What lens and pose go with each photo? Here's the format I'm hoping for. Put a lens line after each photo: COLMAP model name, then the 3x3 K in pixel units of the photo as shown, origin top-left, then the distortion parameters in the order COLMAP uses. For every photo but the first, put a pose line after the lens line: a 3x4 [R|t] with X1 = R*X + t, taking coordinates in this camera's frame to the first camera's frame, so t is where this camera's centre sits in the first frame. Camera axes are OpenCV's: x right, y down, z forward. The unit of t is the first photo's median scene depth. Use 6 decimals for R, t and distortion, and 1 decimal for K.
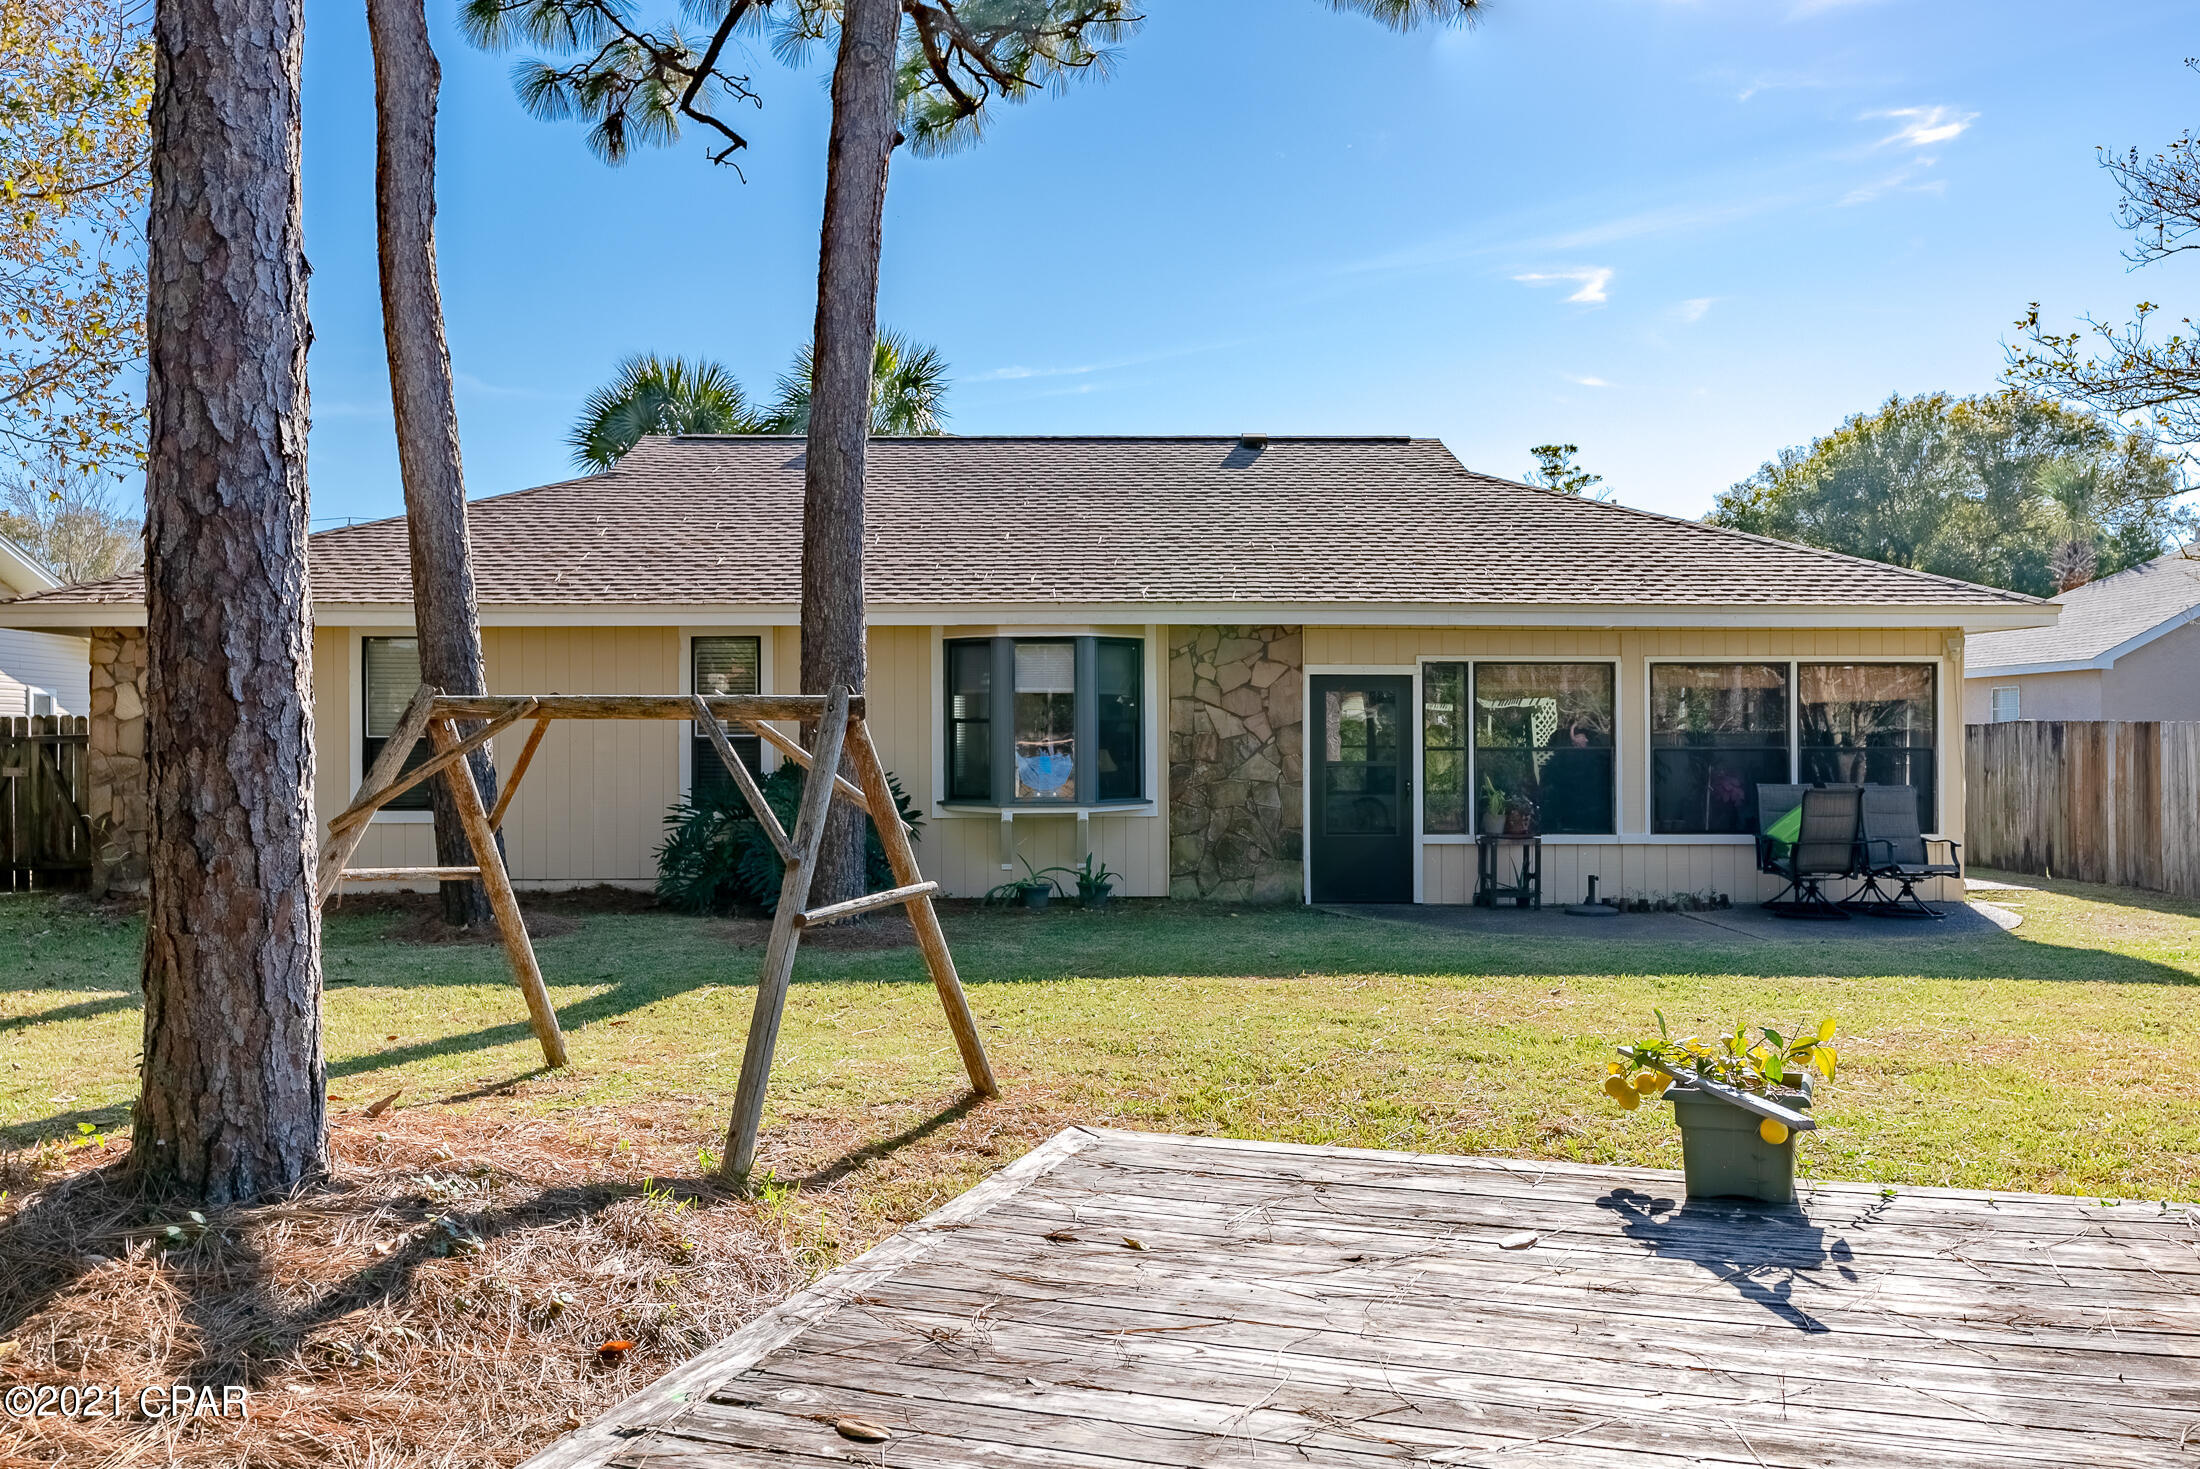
lens RADIAL K [[1817.7, 0, 1101.4], [0, 1817.7, 740.4], [0, 0, 1]] dist [0.002656, 0.000698]
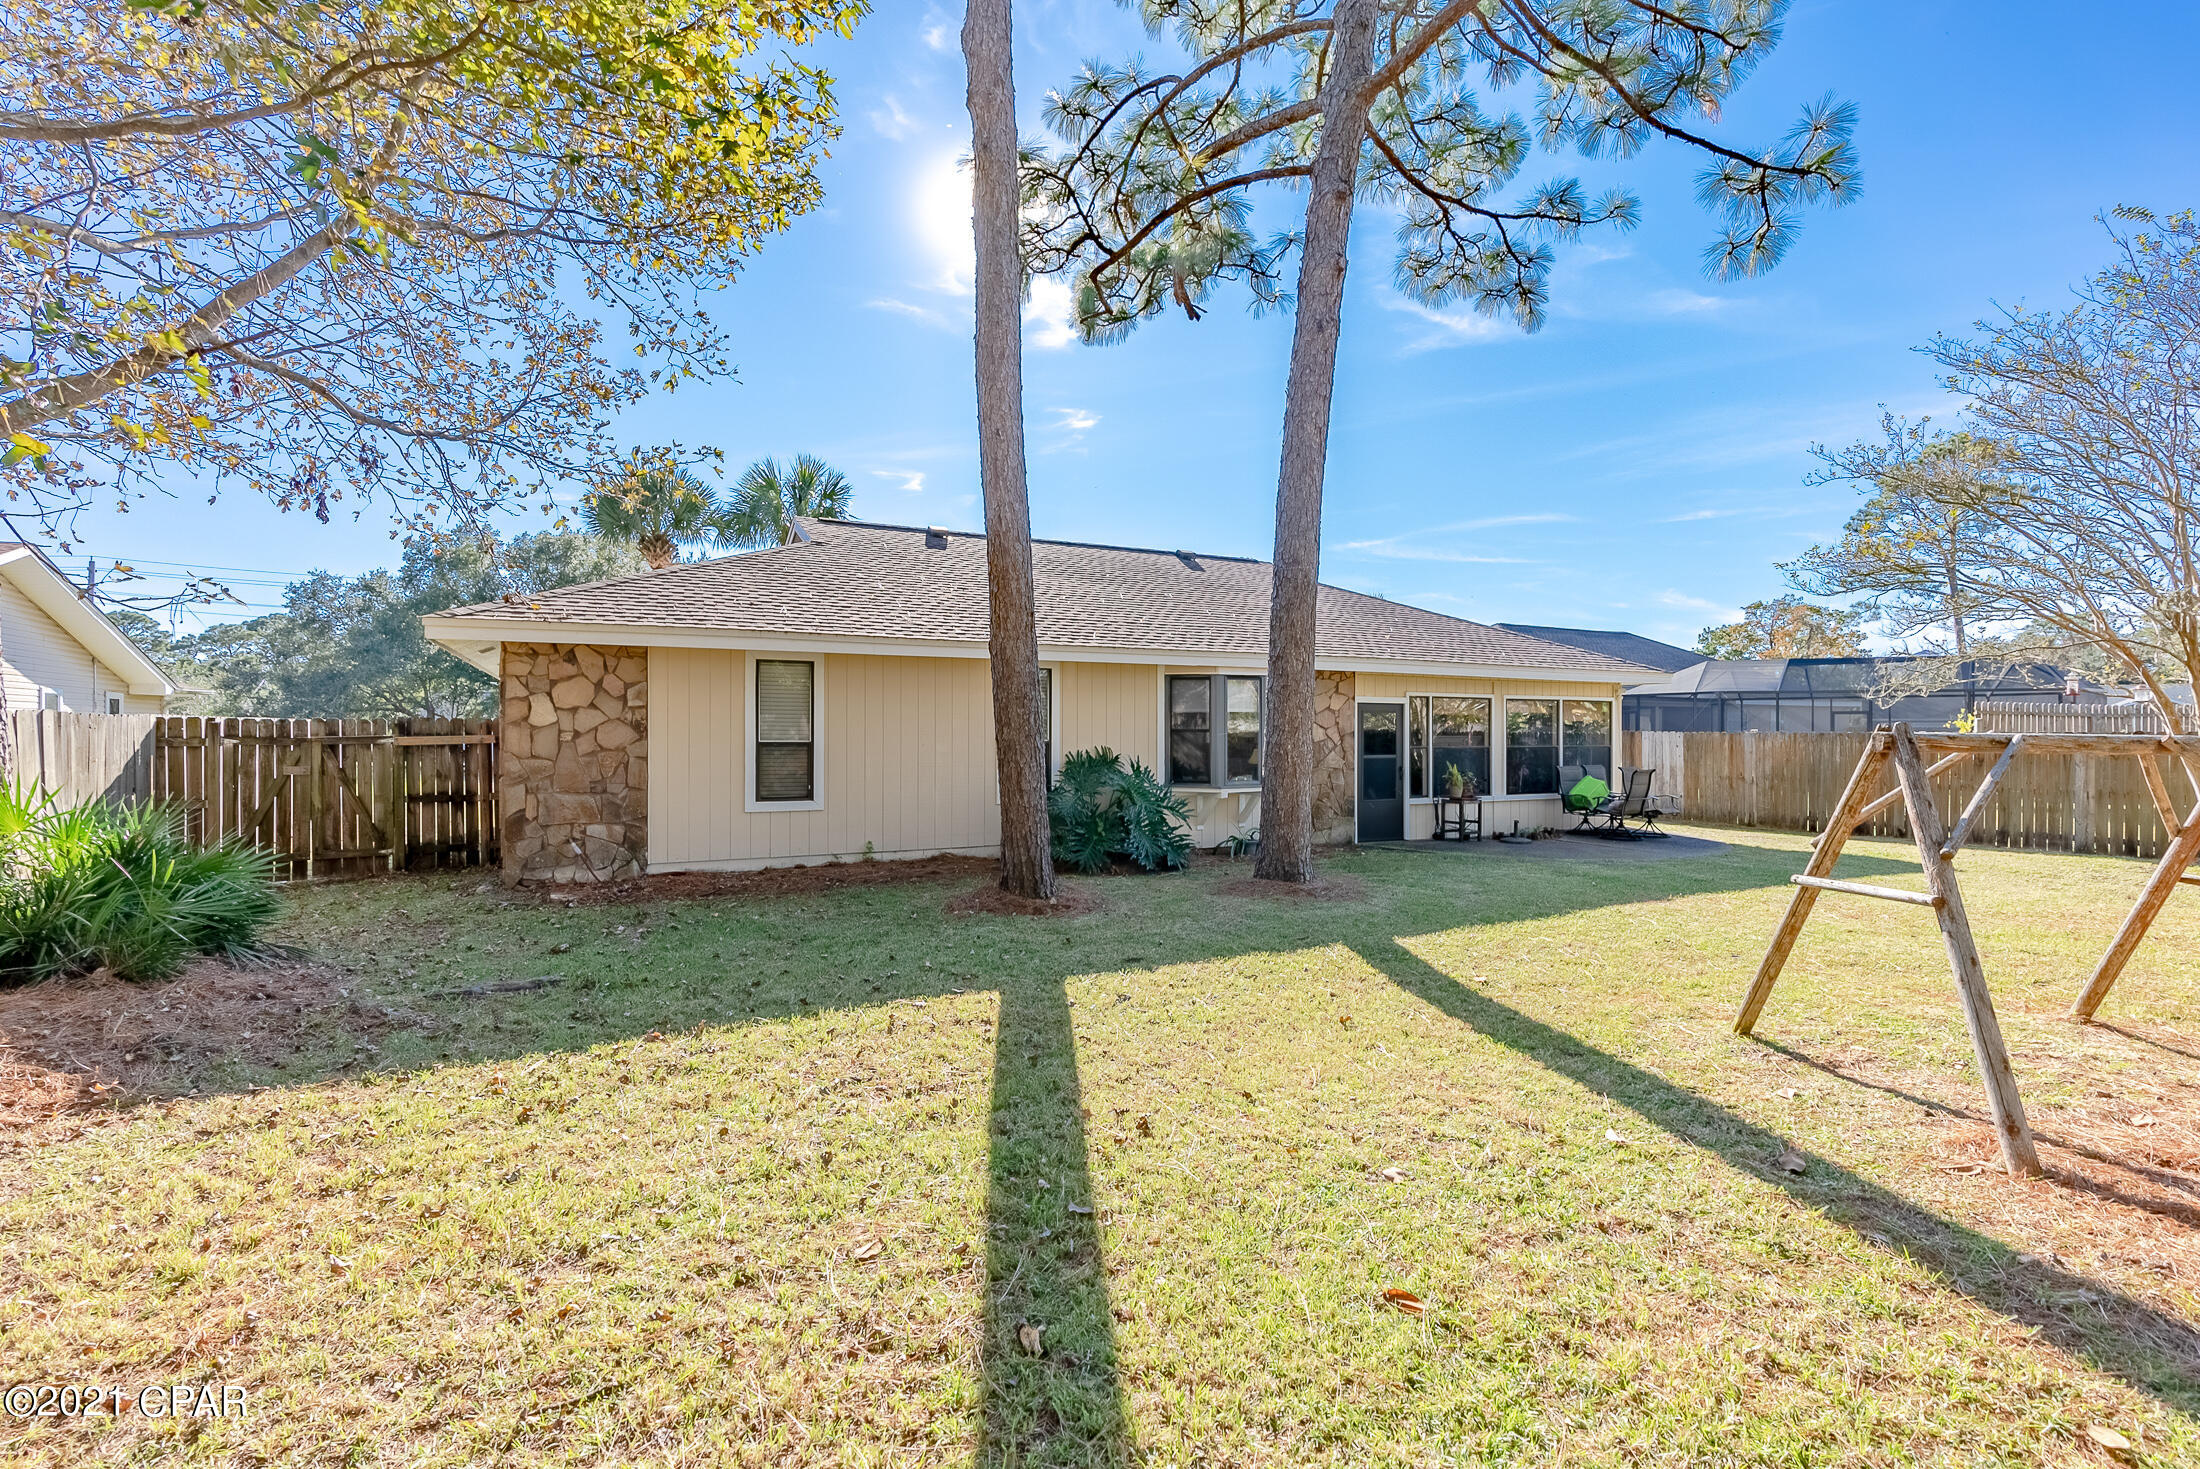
lens RADIAL K [[1009.6, 0, 1099.6], [0, 1009.6, 727.6], [0, 0, 1]] dist [-0.011719, 0.003306]
pose [[0.902591, 0.005237, 0.430467, -0.481559], [-0.004642, 0.999986, -0.002433, -0.010348], [-0.430473, 0.000198, 0.902603, 0.286760]]
